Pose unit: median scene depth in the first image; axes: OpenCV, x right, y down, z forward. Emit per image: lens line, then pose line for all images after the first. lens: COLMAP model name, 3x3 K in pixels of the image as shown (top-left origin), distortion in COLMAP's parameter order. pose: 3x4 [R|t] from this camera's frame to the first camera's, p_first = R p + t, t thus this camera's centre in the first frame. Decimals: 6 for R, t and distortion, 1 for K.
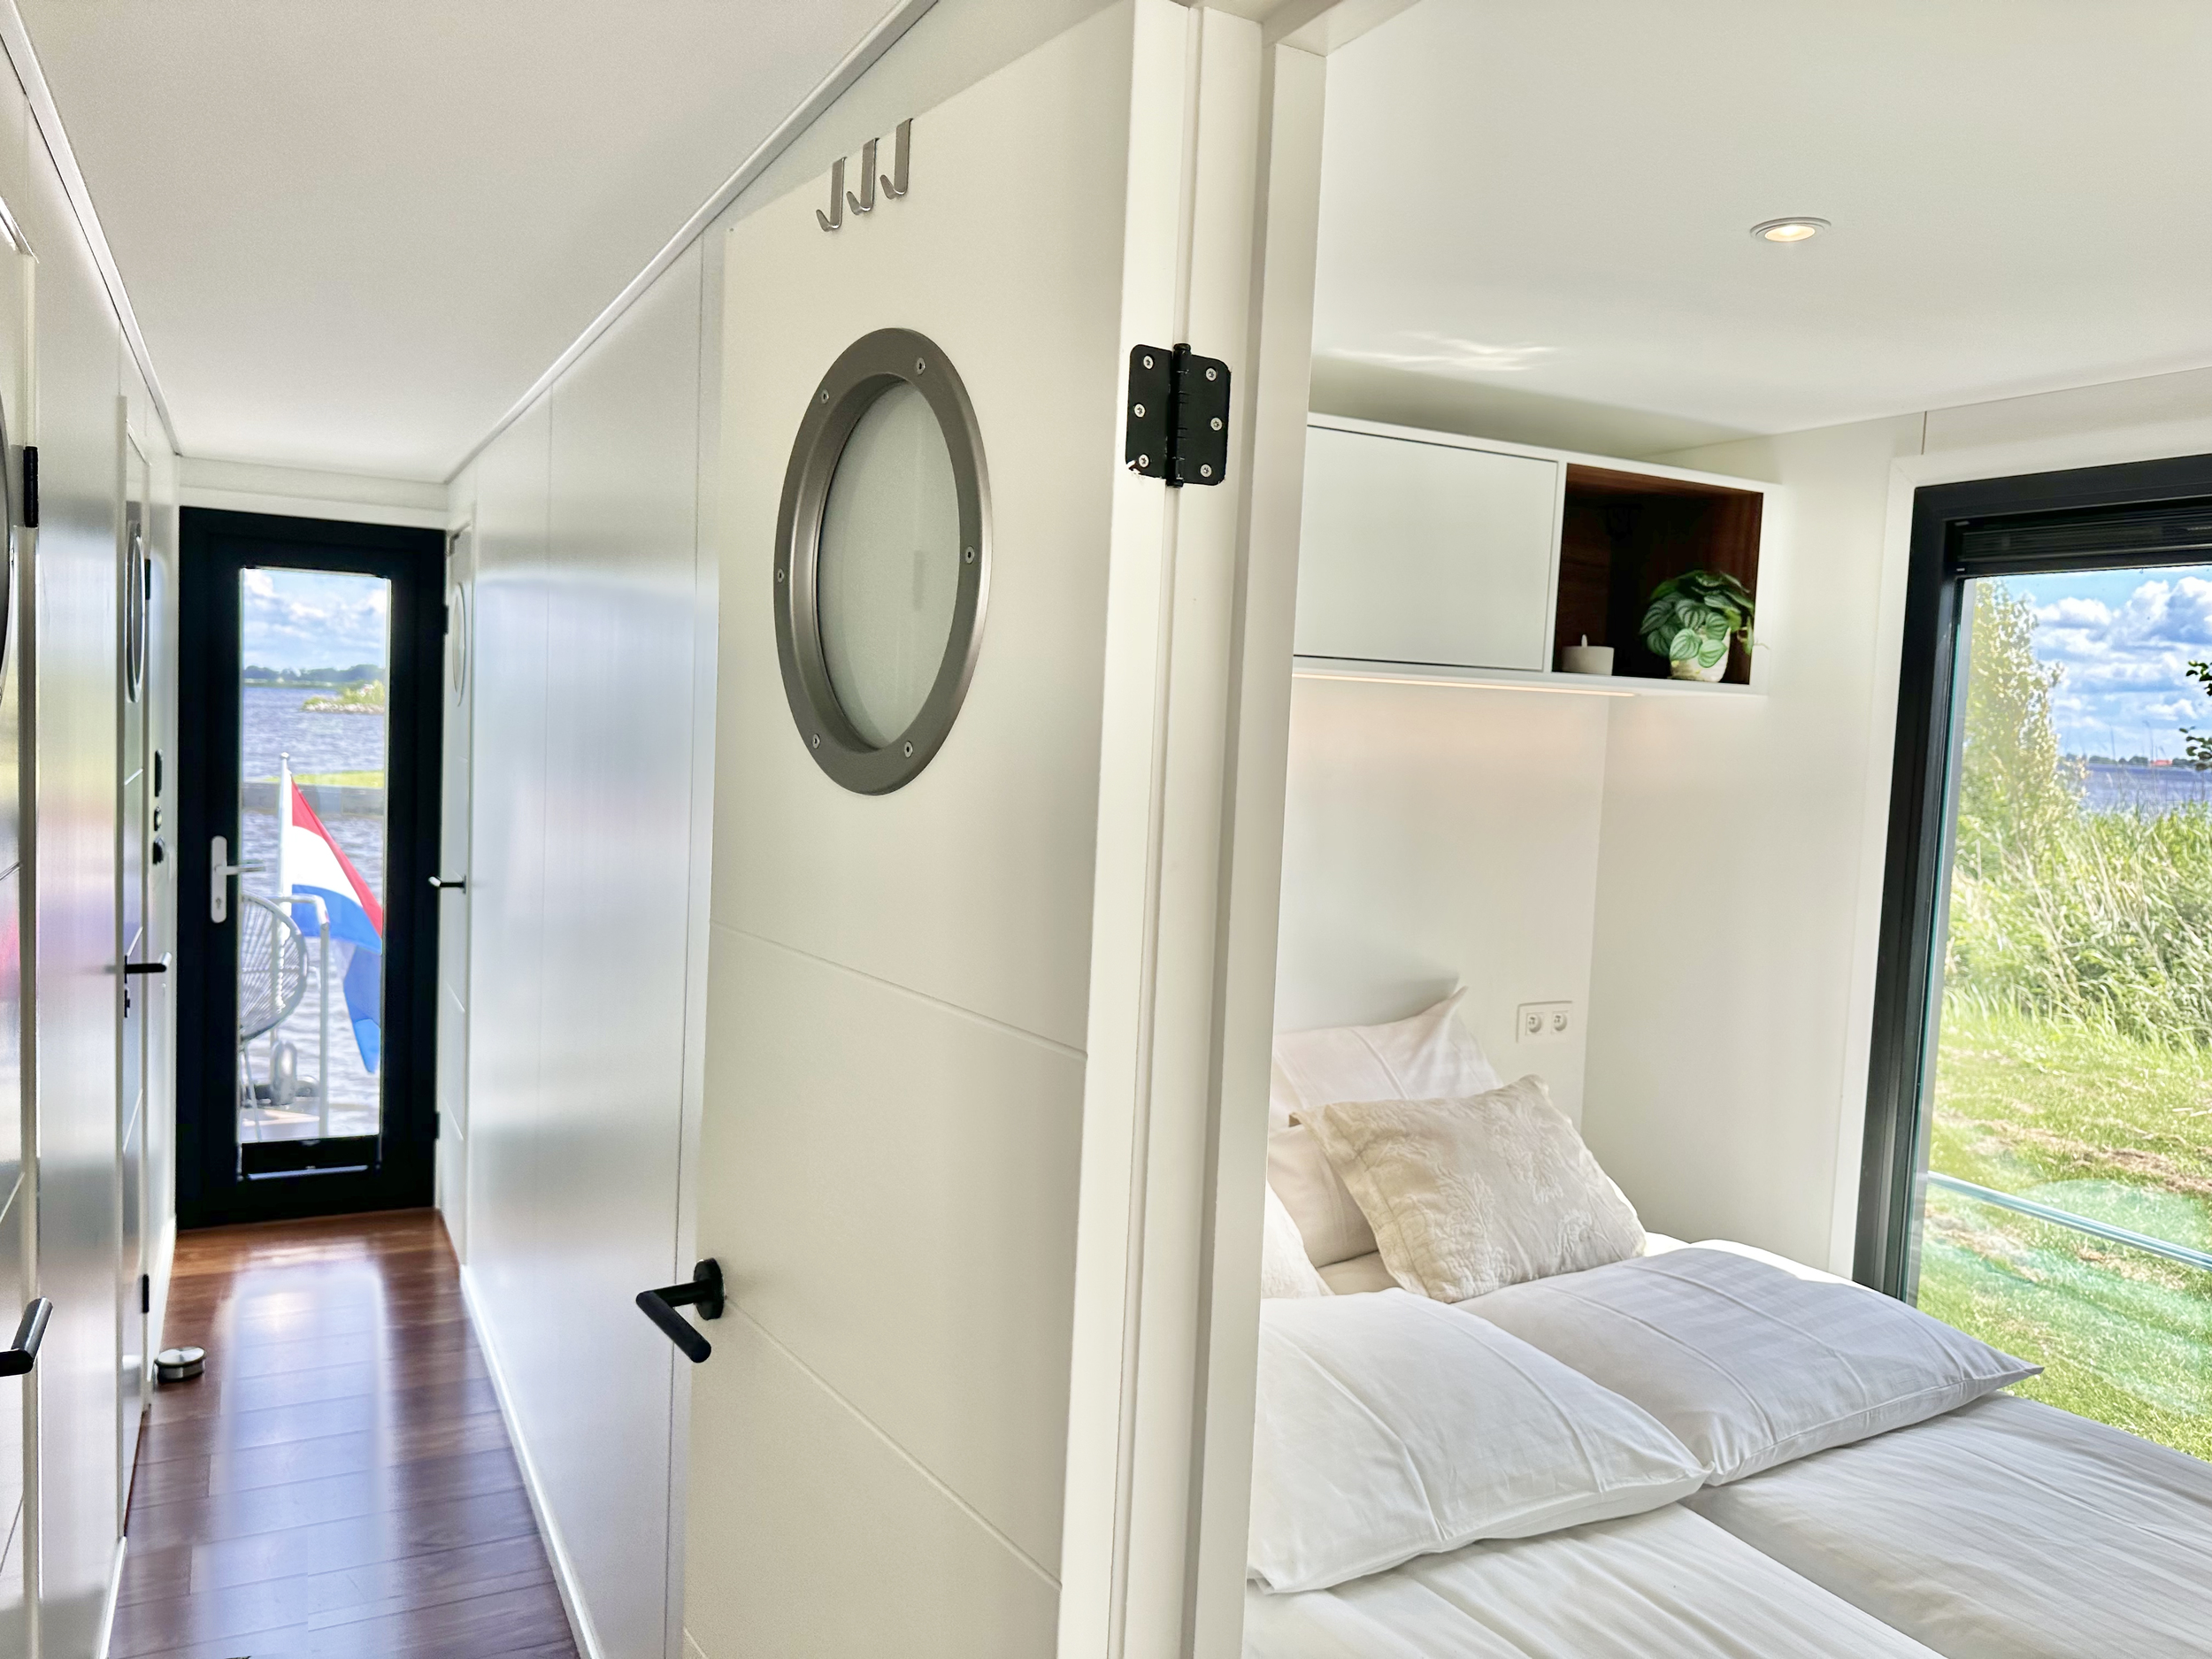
lens RADIAL K [[1571.4, 0, 1149.5], [0, 1571.4, 832.2], [0, 0, 1]] dist [0.073501, -0.086654]
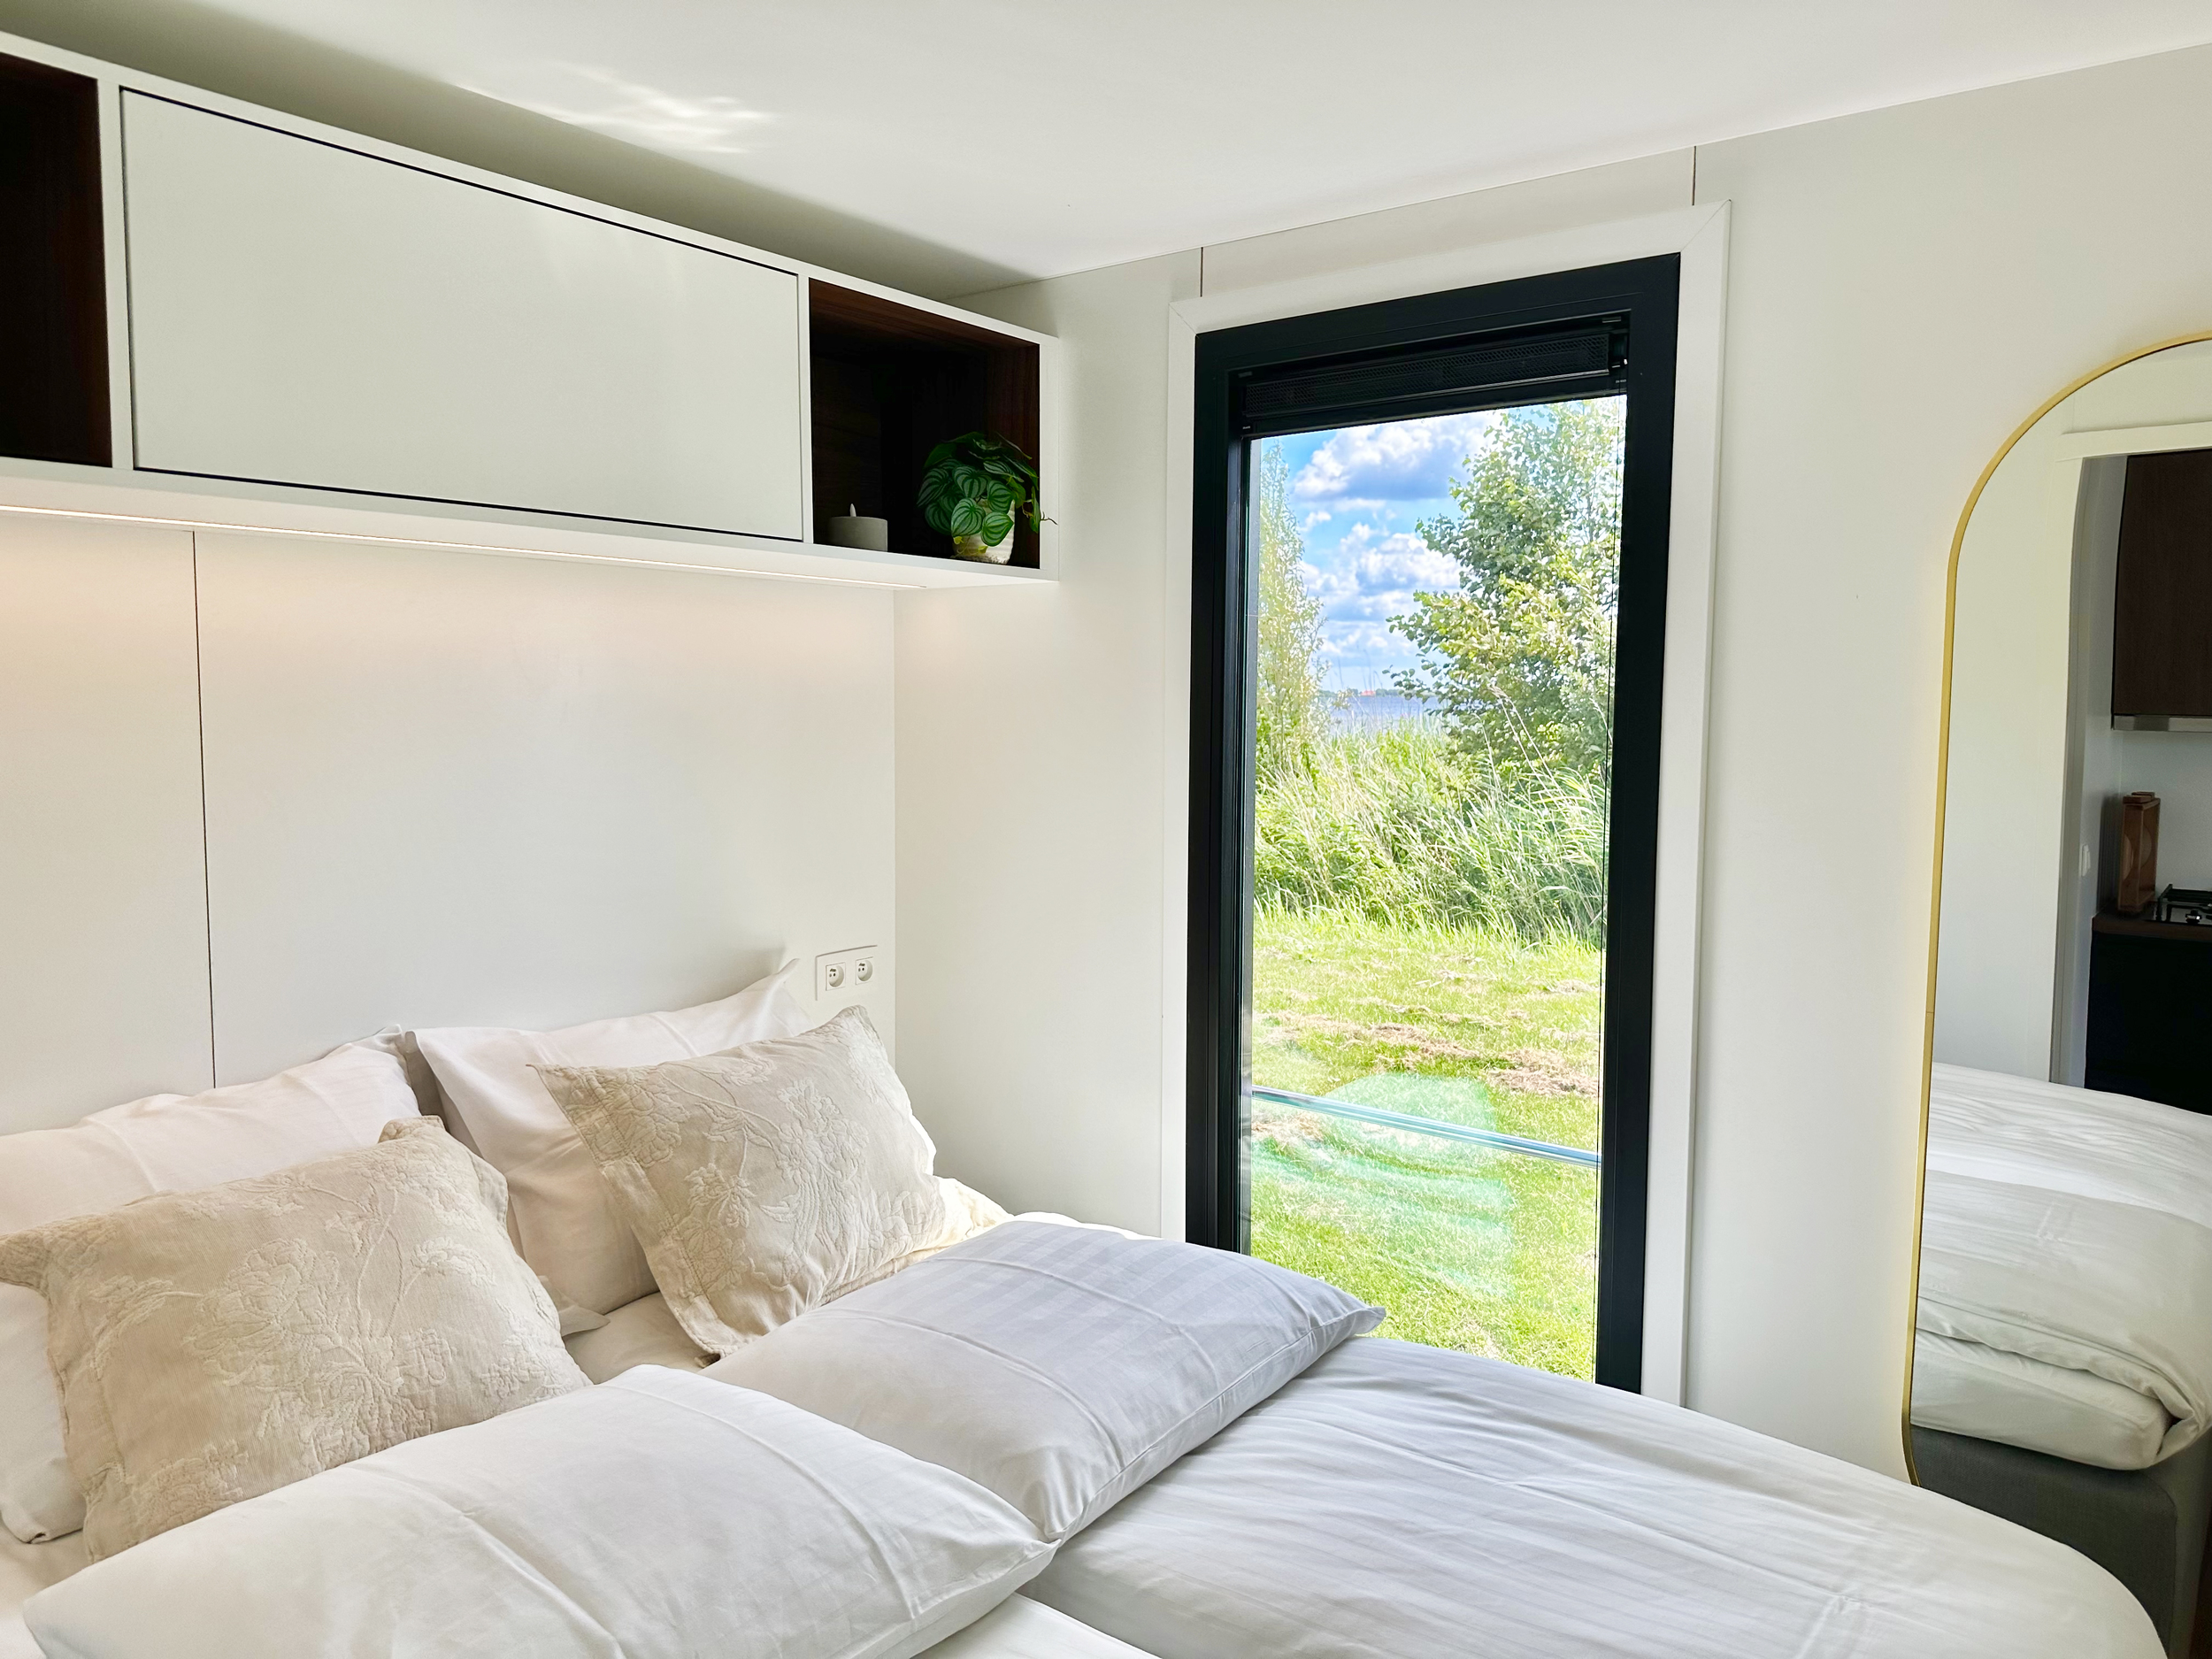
lens RADIAL K [[1571.4, 0, 1098.1], [0, 1571.4, 833.5], [0, 0, 1]] dist [0.073501, -0.086654]
pose [[0.923127, -0.075130, 0.377084, 0.078183], [0.063299, 0.997038, 0.043687, 0.020467], [-0.379250, -0.016460, 0.925148, 0.204419]]
